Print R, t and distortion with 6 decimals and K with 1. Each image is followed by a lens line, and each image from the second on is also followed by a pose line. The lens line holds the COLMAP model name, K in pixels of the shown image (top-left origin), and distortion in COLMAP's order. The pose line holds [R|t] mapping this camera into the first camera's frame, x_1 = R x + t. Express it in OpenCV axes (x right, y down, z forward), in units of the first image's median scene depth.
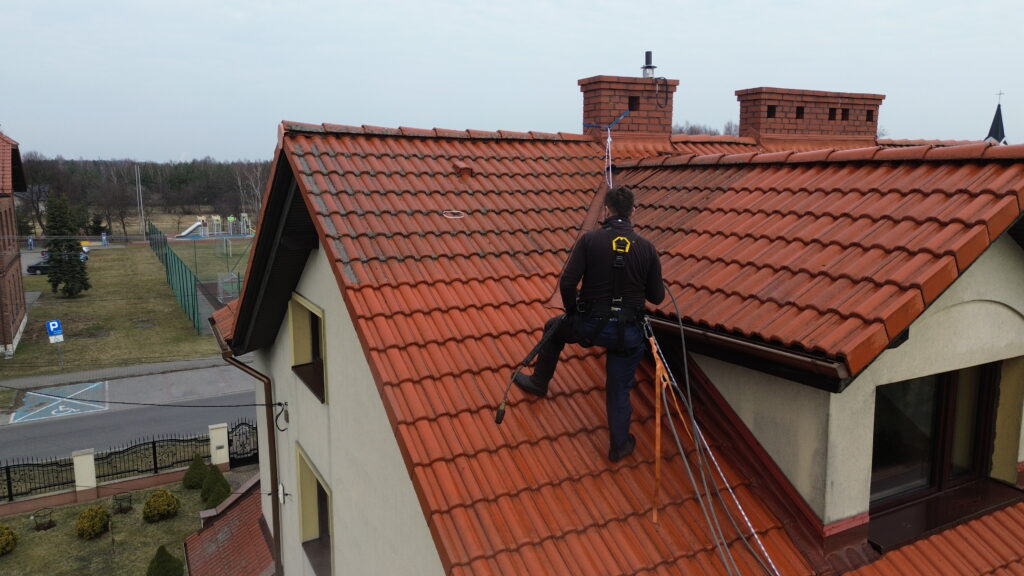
lens RADIAL K [[721.0, 0, 512.0], [0, 721.0, 288.0], [0, 0, 1]] dist [0.075926, -0.074410]
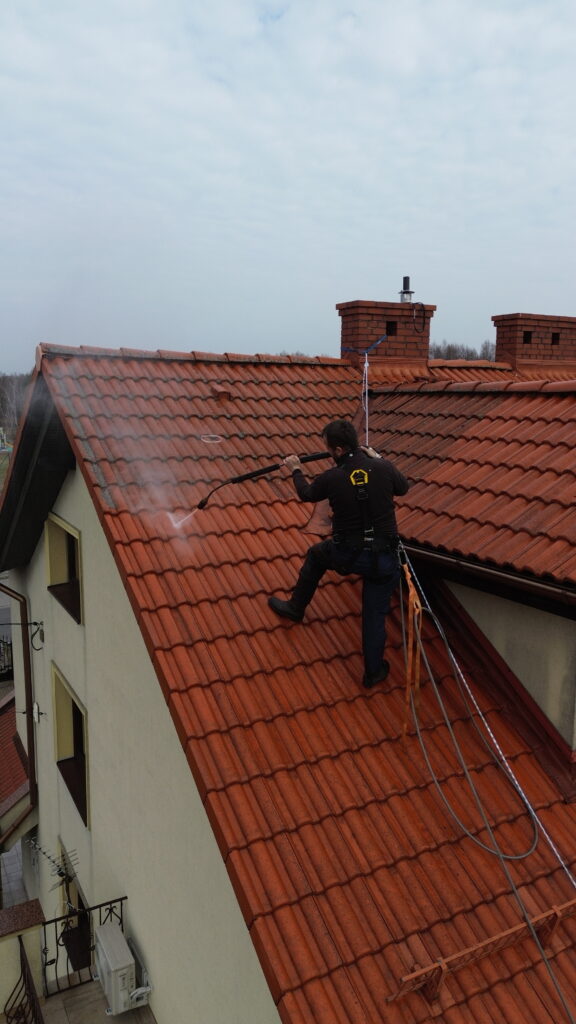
lens RADIAL K [[721.0, 0, 280.2], [0, 721.0, 511.7], [0, 0, 1]] dist [0.075926, -0.074410]
pose [[0.999829, 0.008732, 0.016322, -0.000654], [-0.008886, 0.999916, 0.009418, -0.010823], [-0.016238, -0.009562, 0.999822, -0.007234]]
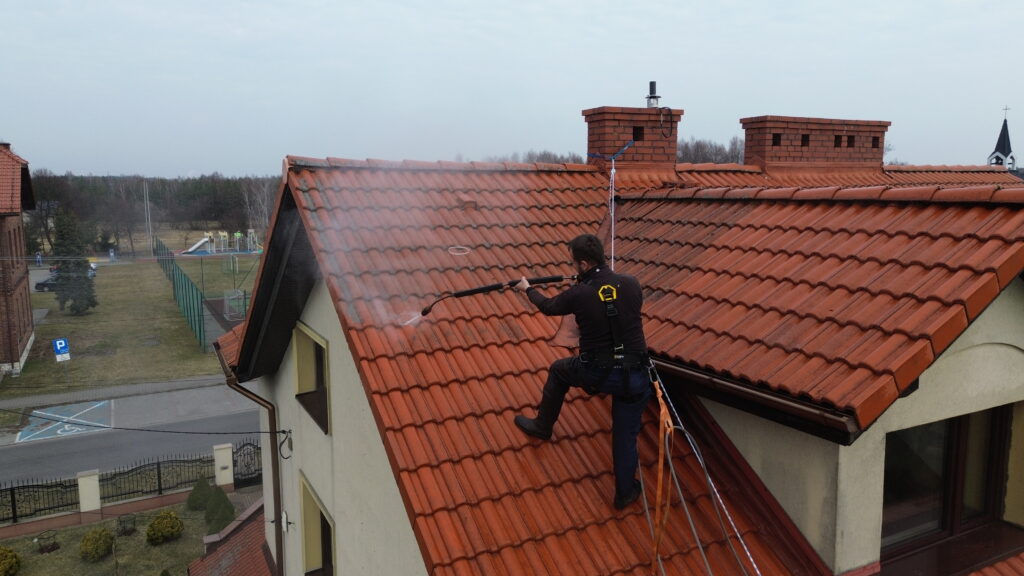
lens RADIAL K [[721.0, 0, 512.0], [0, 721.0, 288.0], [0, 0, 1]] dist [0.075926, -0.074410]
pose [[0.999968, -0.000867, -0.007911, 0.002132], [0.000713, 0.999809, -0.019510, -0.028913], [0.007926, 0.019503, 0.999778, 0.005510]]
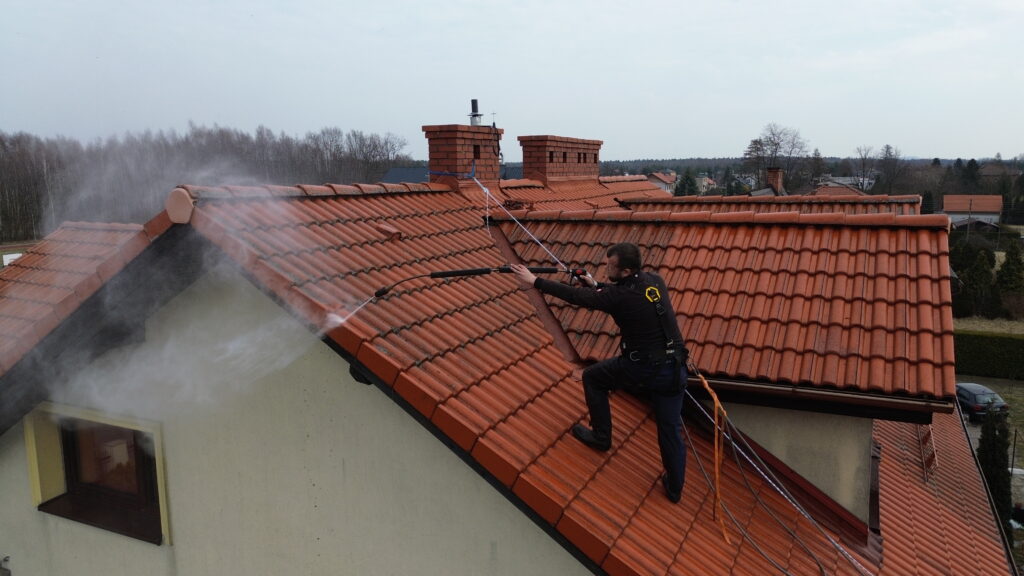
lens RADIAL K [[721.0, 0, 512.0], [0, 721.0, 288.0], [0, 0, 1]] dist [0.075926, -0.074410]
pose [[0.808062, -0.098306, 0.580837, -0.506707], [0.100552, 0.994525, 0.028434, -0.118757], [-0.580452, 0.035428, 0.813523, 0.218485]]
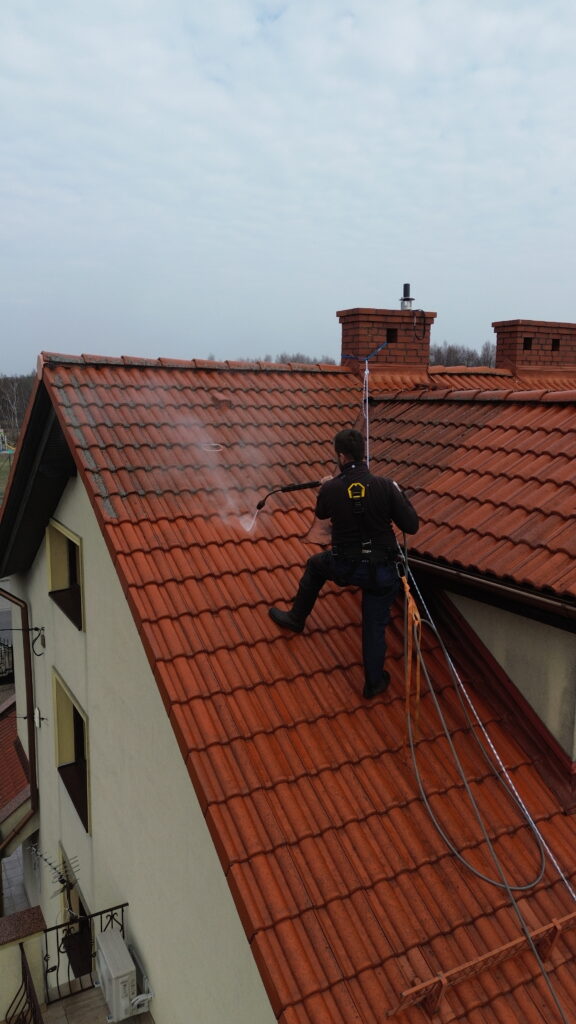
lens RADIAL K [[721.0, 0, 280.2], [0, 721.0, 511.7], [0, 0, 1]] dist [0.075926, -0.074410]
pose [[0.999845, 0.008520, 0.015404, -0.000814], [-0.008645, 0.999930, 0.008025, -0.021136], [-0.015335, -0.008157, 0.999849, -0.009738]]
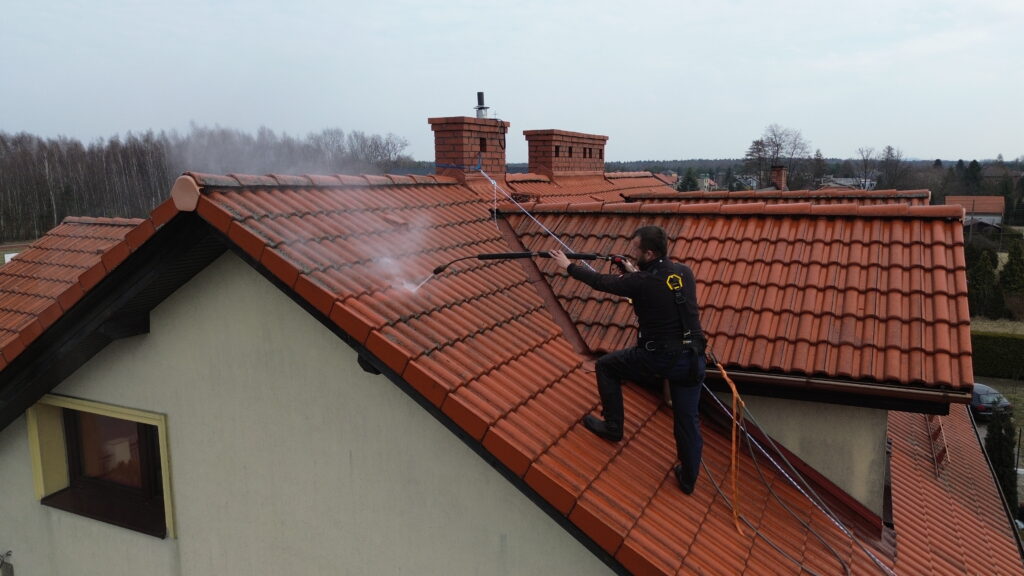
lens RADIAL K [[721.0, 0, 512.0], [0, 721.0, 288.0], [0, 0, 1]] dist [0.075926, -0.074410]
pose [[0.809023, -0.096360, 0.579824, -0.509651], [0.099128, 0.994708, 0.026997, -0.106933], [-0.579357, 0.035636, 0.814294, 0.232803]]
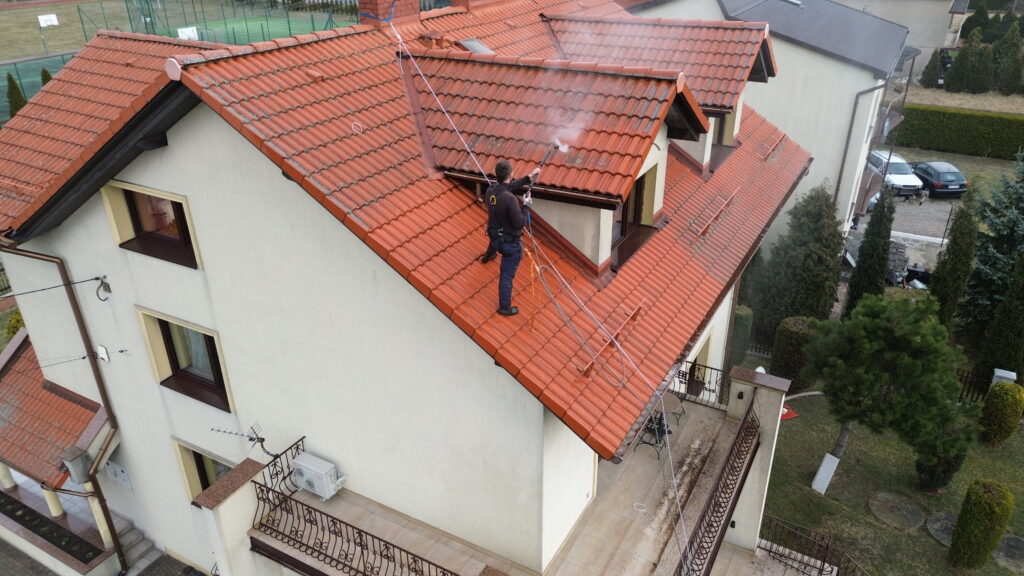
lens RADIAL K [[721.0, 0, 512.0], [0, 721.0, 288.0], [0, 0, 1]] dist [0.075926, -0.074410]
pose [[0.841701, -0.253344, 0.476819, -0.542729], [0.092035, 0.937483, 0.335641, -0.235814], [-0.532042, -0.238626, 0.812397, -0.396978]]
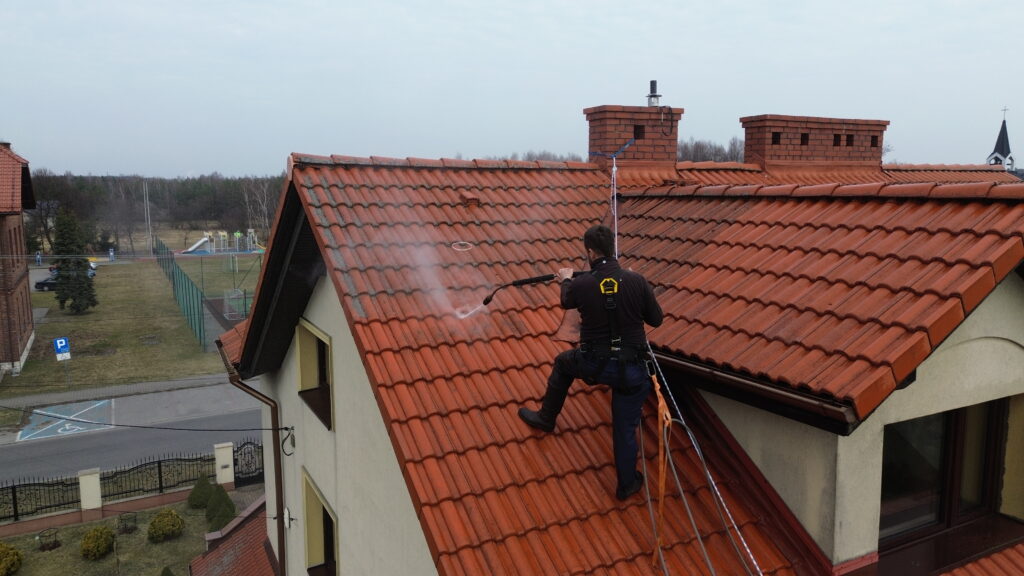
lens RADIAL K [[721.0, 0, 512.0], [0, 721.0, 288.0], [0, 0, 1]] dist [0.075926, -0.074410]
pose [[0.999976, 0.000086, -0.006958, -0.002310], [-0.000225, 0.999799, -0.020042, -0.022626], [0.006955, 0.020043, 0.999775, -0.005008]]
